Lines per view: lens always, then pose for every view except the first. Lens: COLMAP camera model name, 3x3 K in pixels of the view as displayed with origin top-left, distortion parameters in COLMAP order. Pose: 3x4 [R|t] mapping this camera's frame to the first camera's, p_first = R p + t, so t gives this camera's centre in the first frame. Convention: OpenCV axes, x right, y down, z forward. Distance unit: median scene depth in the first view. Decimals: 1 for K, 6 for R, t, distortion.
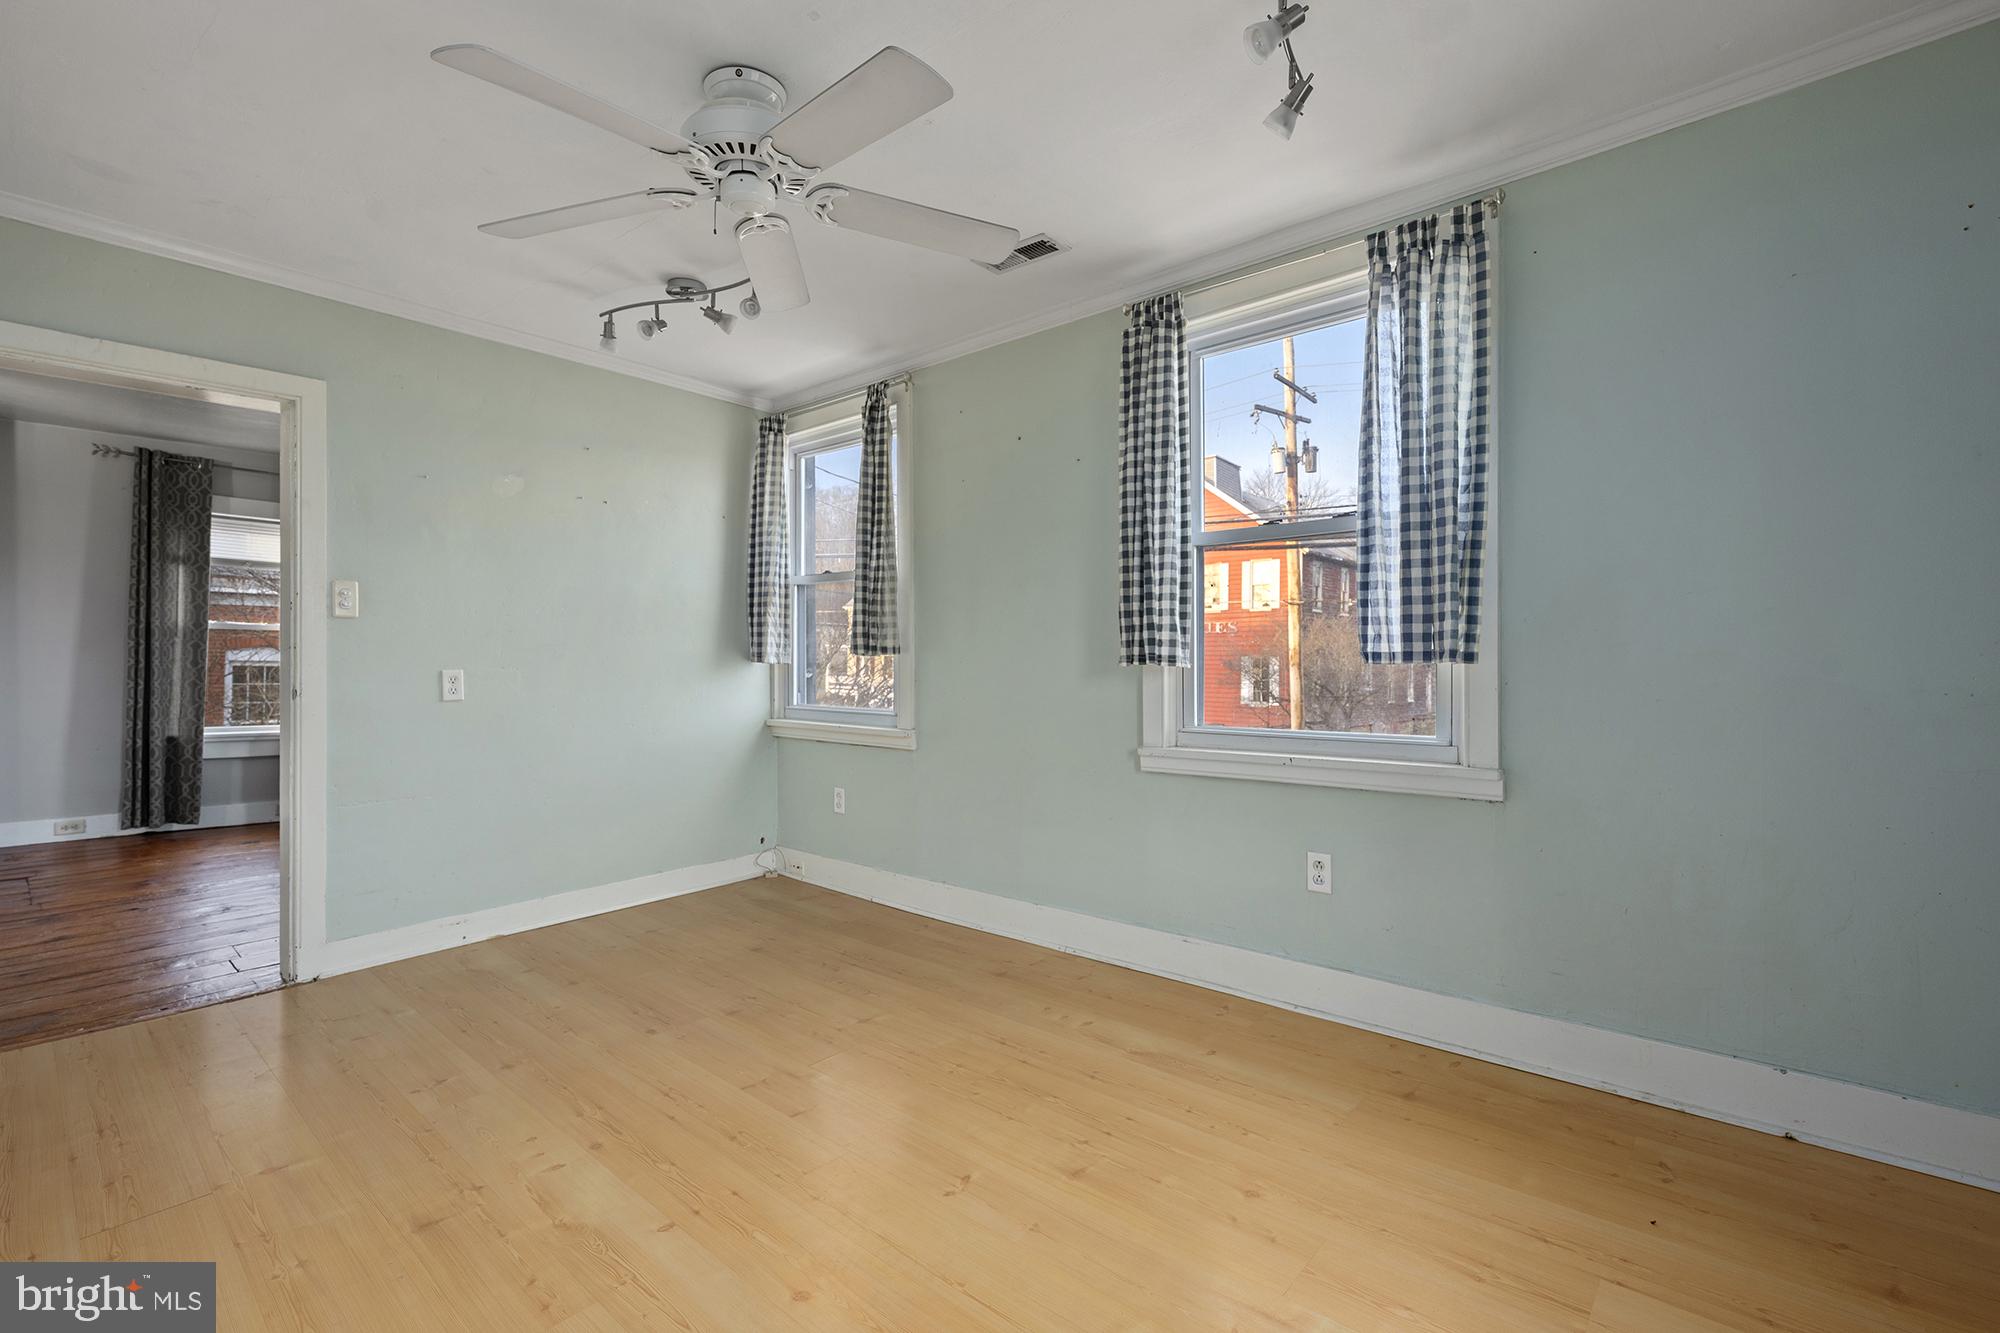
lens RADIAL K [[903.4, 0, 1003.3], [0, 903.4, 656.4], [0, 0, 1]] dist [0.002199, 0.000461]
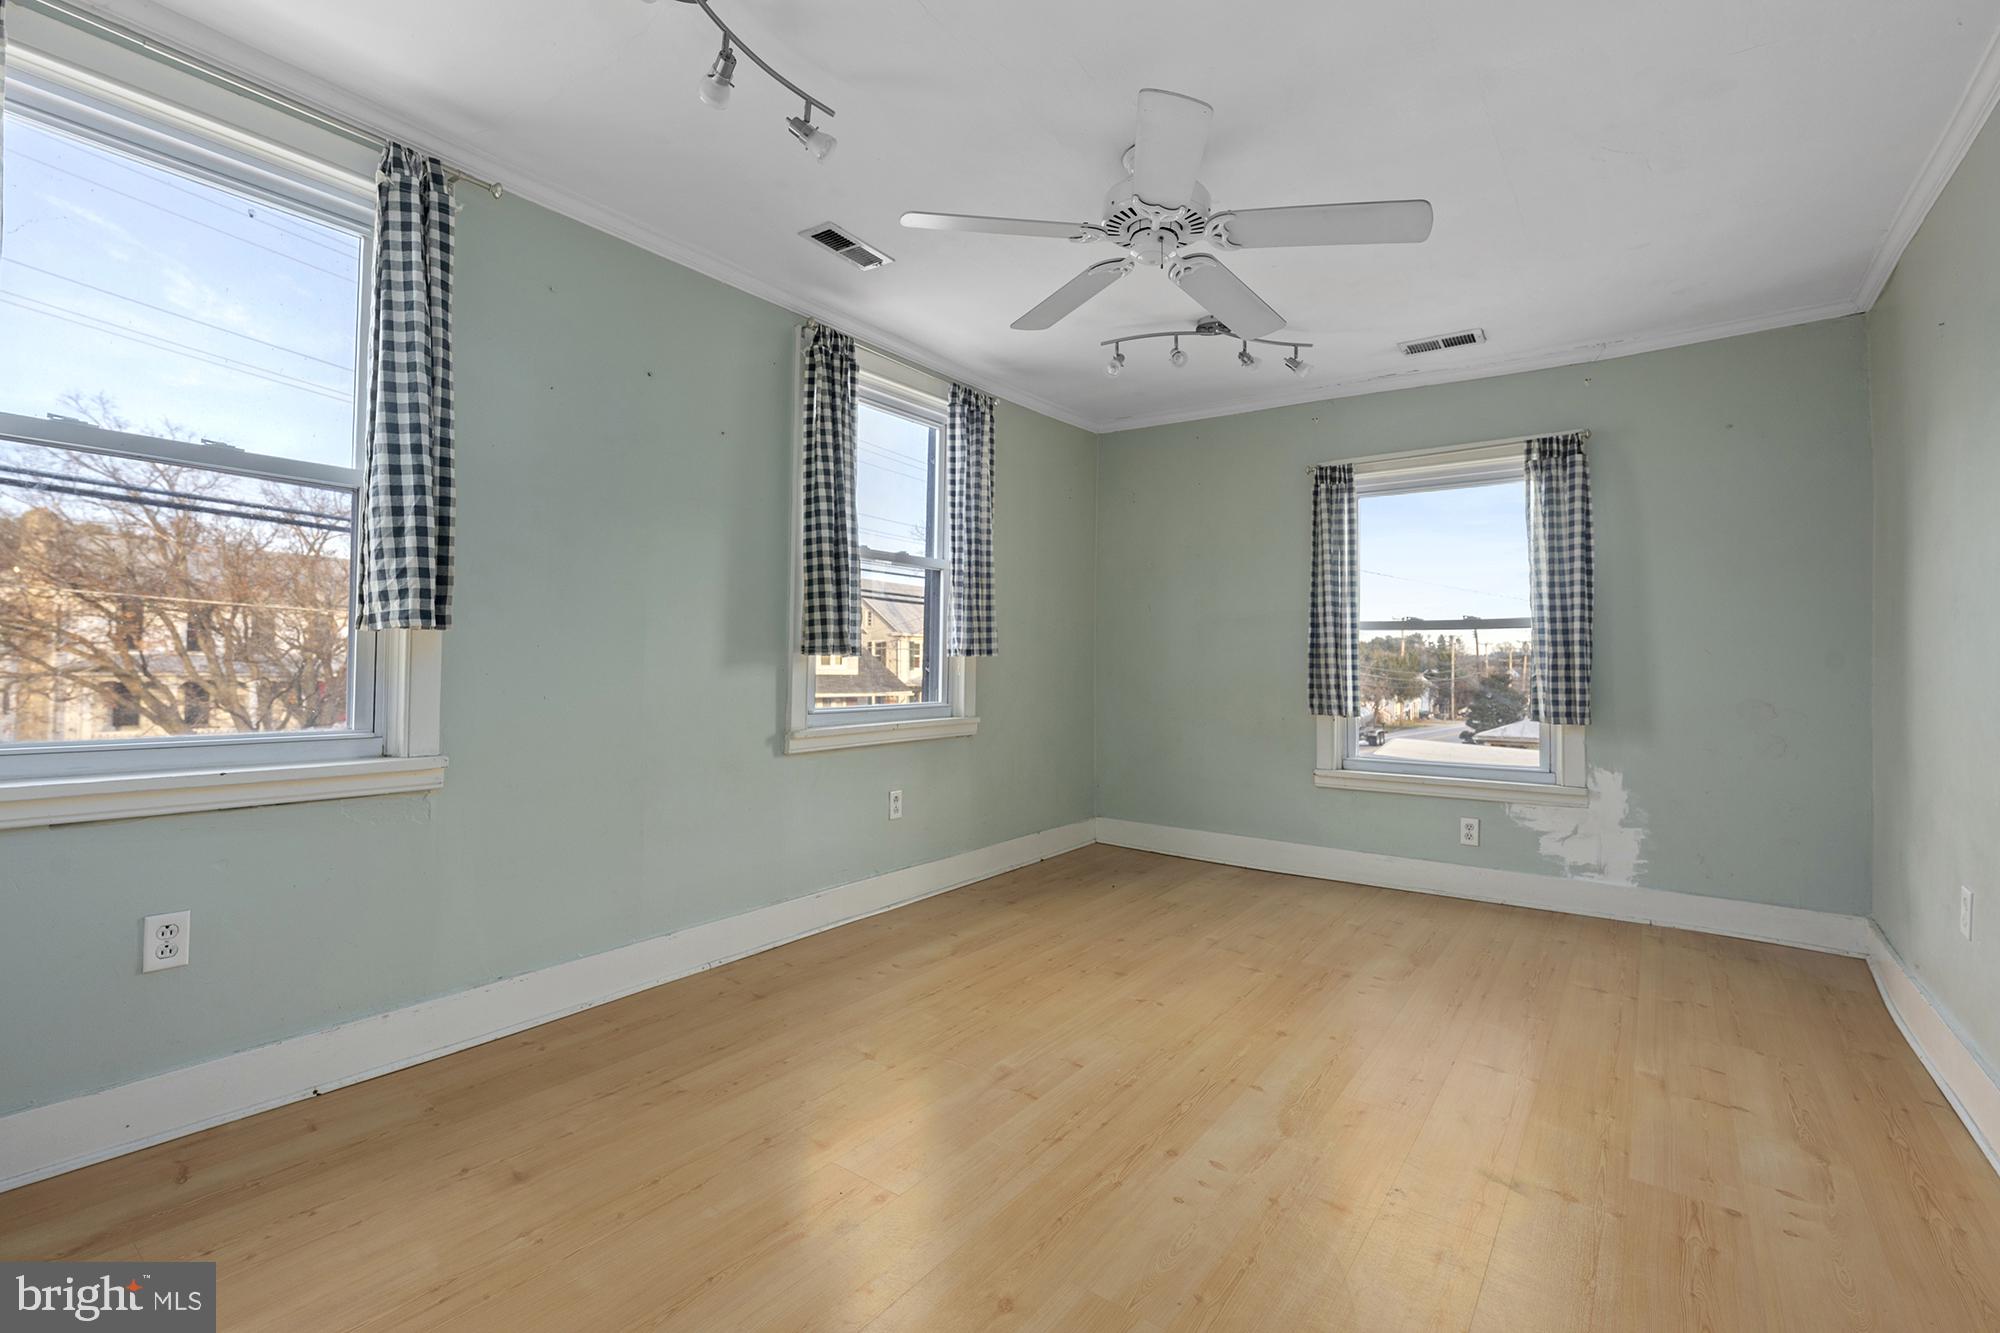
lens RADIAL K [[903.4, 0, 998.8], [0, 903.4, 658.9], [0, 0, 1]] dist [0.002199, 0.000461]
pose [[-0.100194, 0.010115, 0.994916, -0.975329], [-0.011503, 0.999870, -0.011323, 0.024907], [-0.994901, -0.012579, -0.100065, 0.904856]]
